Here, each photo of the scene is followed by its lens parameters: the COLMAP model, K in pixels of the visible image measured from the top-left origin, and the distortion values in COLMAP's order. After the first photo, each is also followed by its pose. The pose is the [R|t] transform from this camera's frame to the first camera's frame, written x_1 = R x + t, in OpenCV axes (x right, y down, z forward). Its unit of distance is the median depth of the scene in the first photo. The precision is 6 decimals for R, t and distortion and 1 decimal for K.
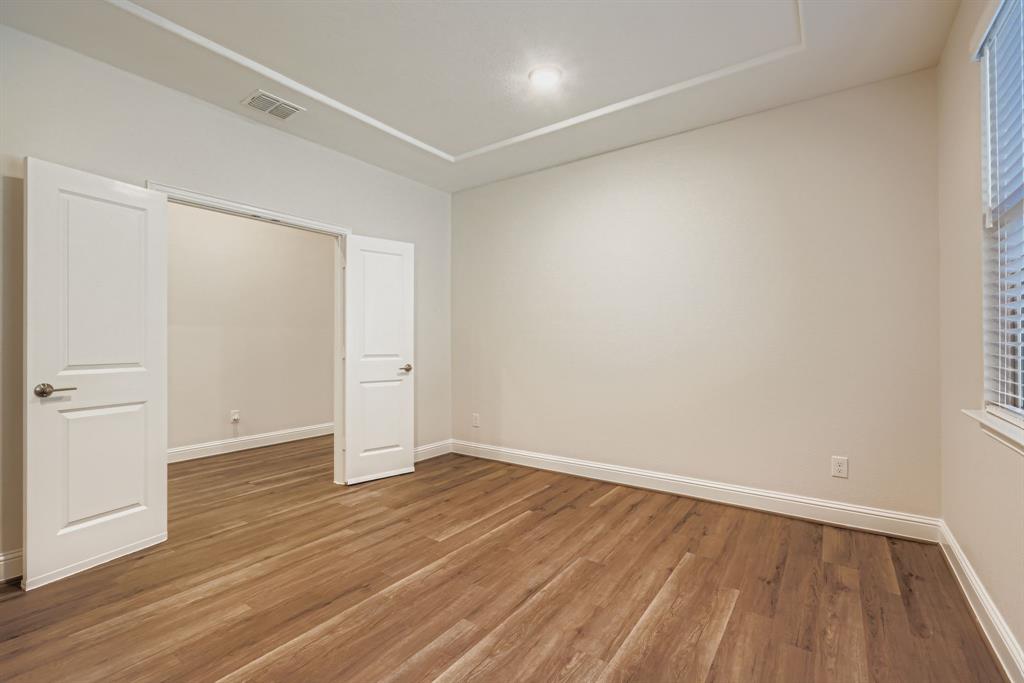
lens RADIAL K [[445.2, 0, 507.3], [0, 445.2, 341.6], [0, 0, 1]] dist [0.013544, 0.000026]
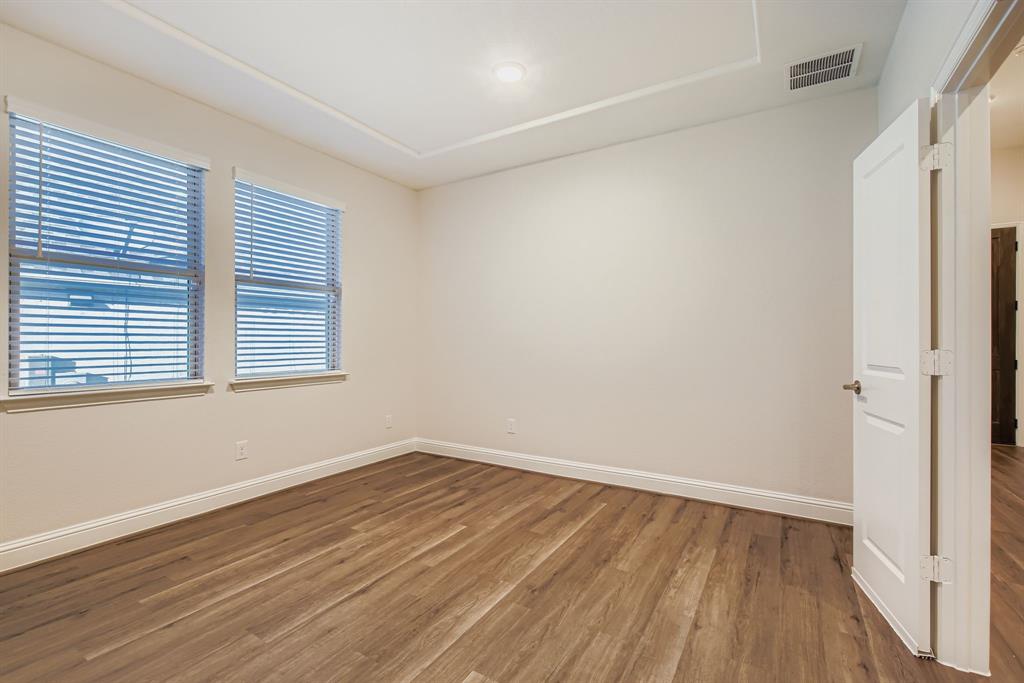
lens RADIAL K [[445.2, 0, 517.2], [0, 445.2, 336.5], [0, 0, 1]] dist [0.013544, 0.000026]
pose [[-0.995356, 0.002179, -0.096239, -0.194616], [0.003440, 0.999910, -0.012944, 0.006316], [0.096202, -0.013215, -0.995274, 2.048967]]
